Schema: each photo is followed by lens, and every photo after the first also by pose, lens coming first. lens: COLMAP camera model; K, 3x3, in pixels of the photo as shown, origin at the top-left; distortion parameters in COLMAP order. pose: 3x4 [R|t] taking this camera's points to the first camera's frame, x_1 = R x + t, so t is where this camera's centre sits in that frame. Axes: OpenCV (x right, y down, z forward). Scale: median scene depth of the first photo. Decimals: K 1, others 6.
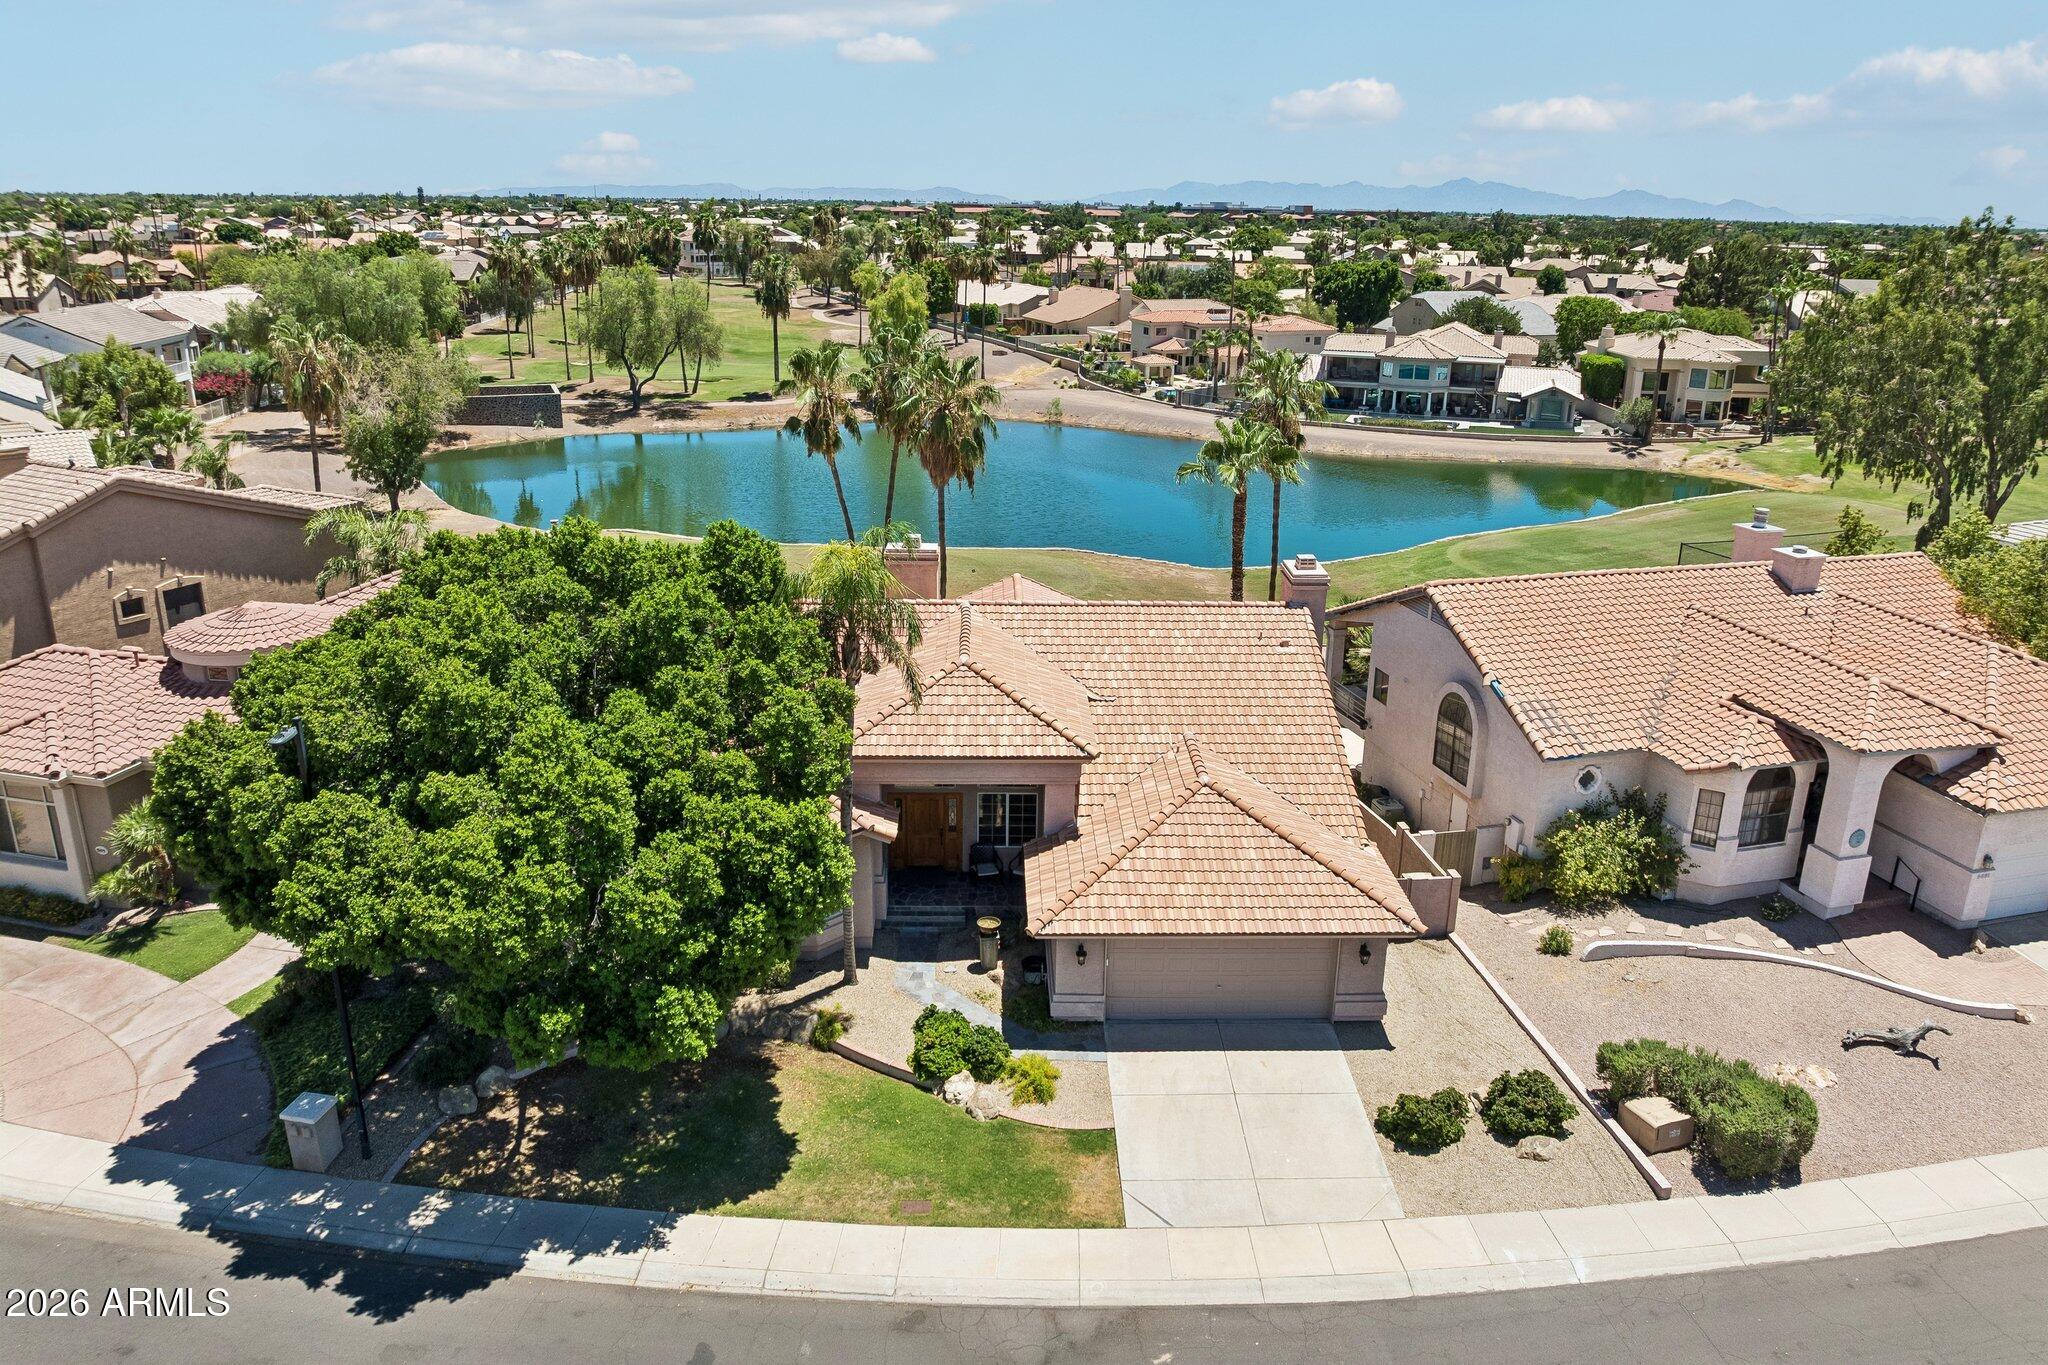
lens RADIAL K [[1435.0, 0, 1031.6], [0, 1435.0, 677.3], [0, 0, 1]] dist [-0.031103, -0.007456]
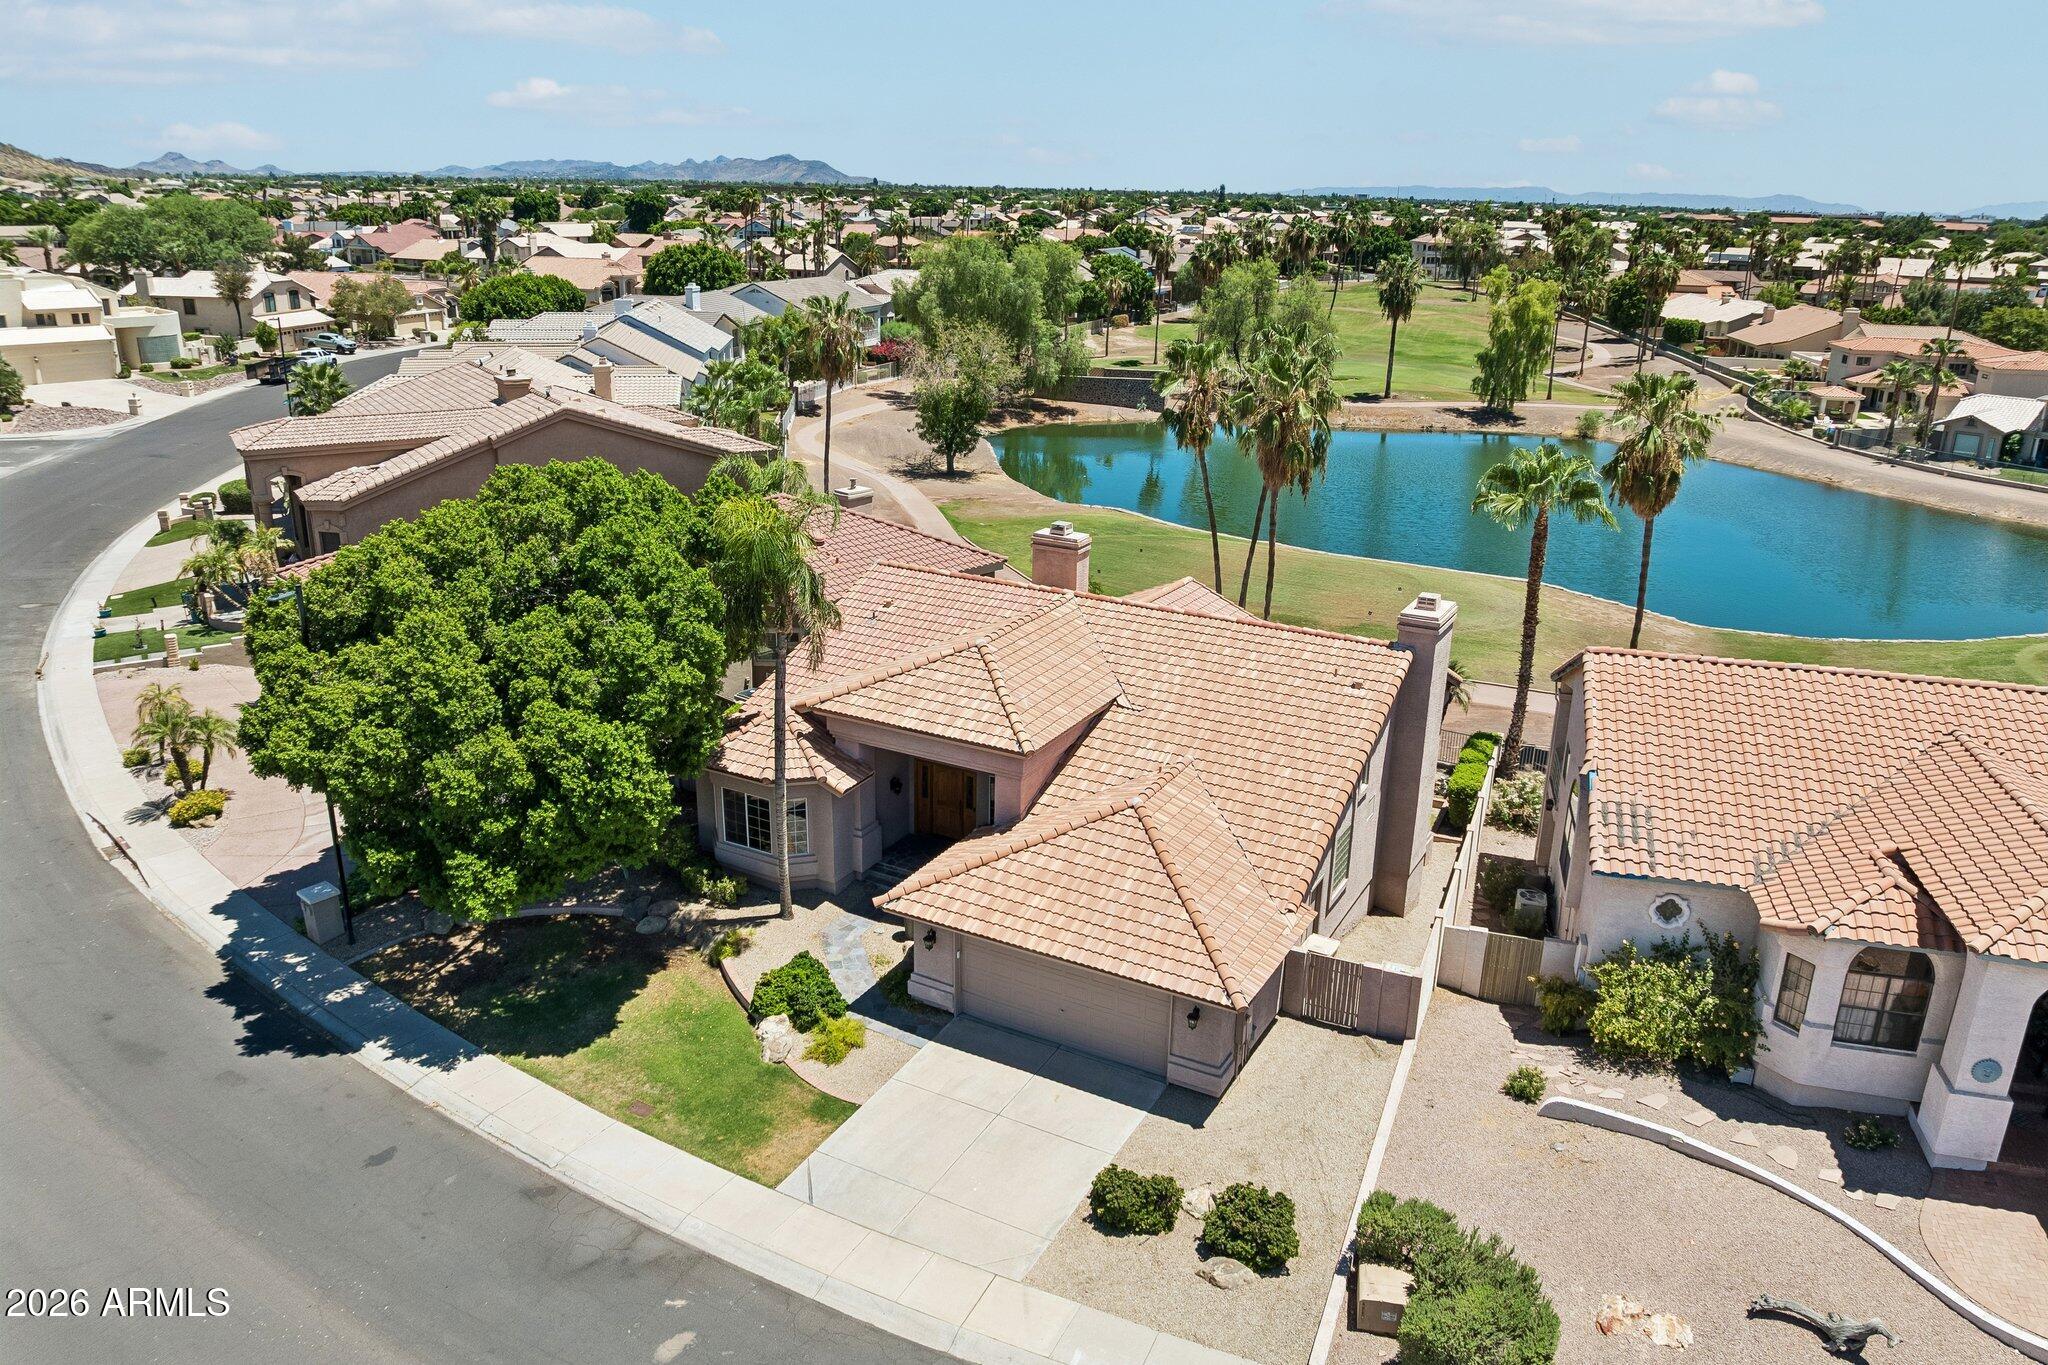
lens RADIAL K [[1435.0, 0, 1031.6], [0, 1435.0, 677.3], [0, 0, 1]] dist [-0.031103, -0.007456]
pose [[0.866370, 0.163573, -0.471854, 0.464103], [-0.164099, 0.985617, 0.040371, -0.034105], [0.471671, 0.042455, 0.880752, 0.122109]]
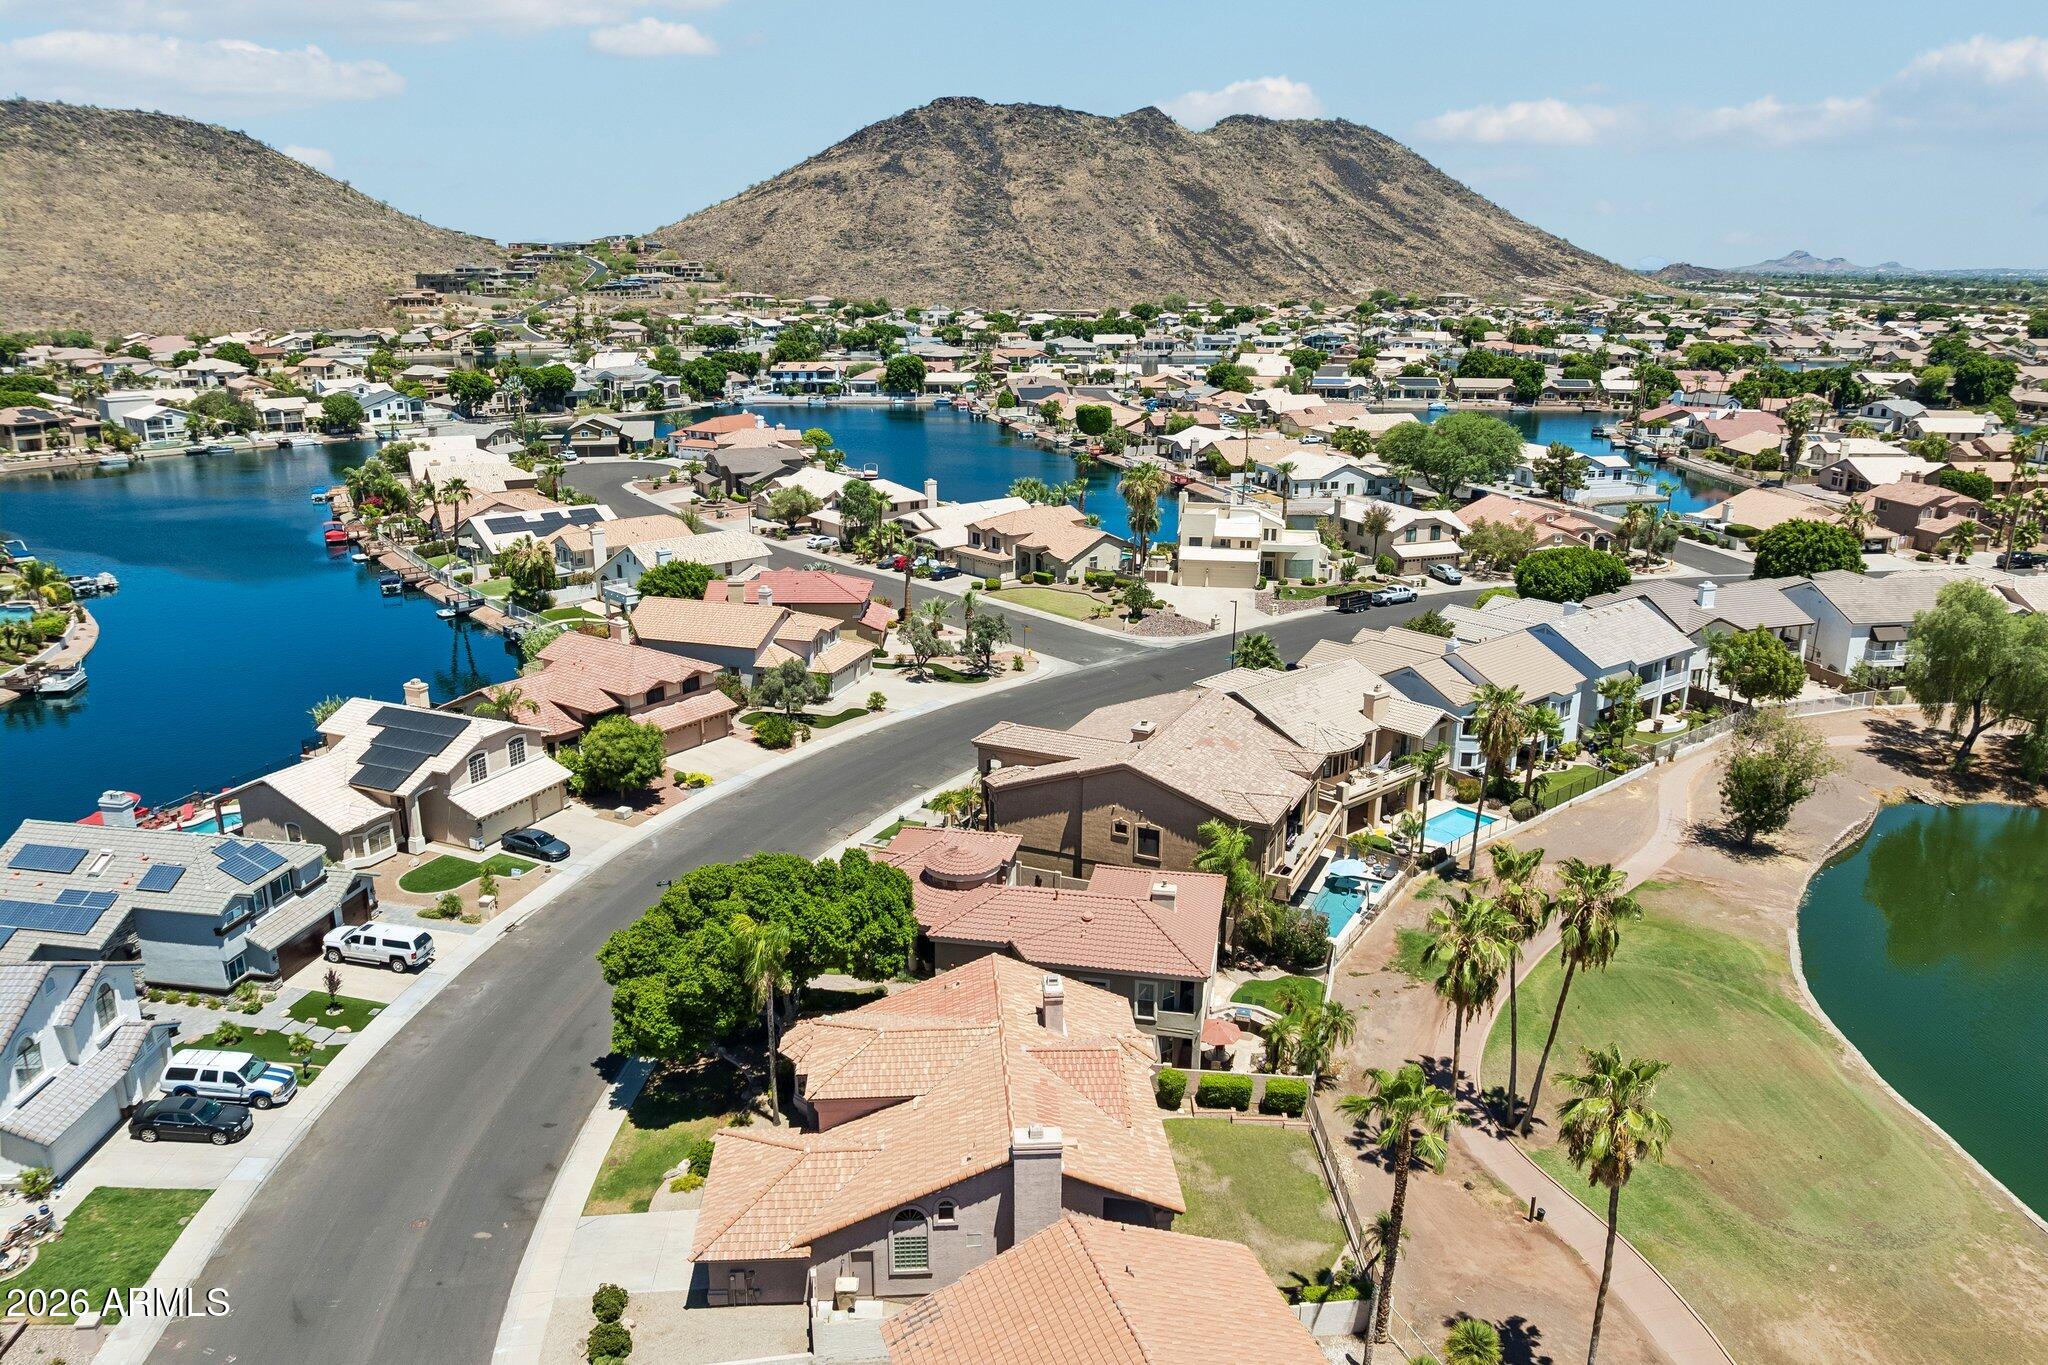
lens RADIAL K [[1435.0, 0, 1031.6], [0, 1435.0, 677.3], [0, 0, 1]] dist [-0.031103, -0.007456]
pose [[0.052819, 0.263283, -0.963271, 1.524202], [-0.322239, 0.917509, 0.233106, -0.869450], [0.945184, 0.298091, 0.133303, 0.805114]]
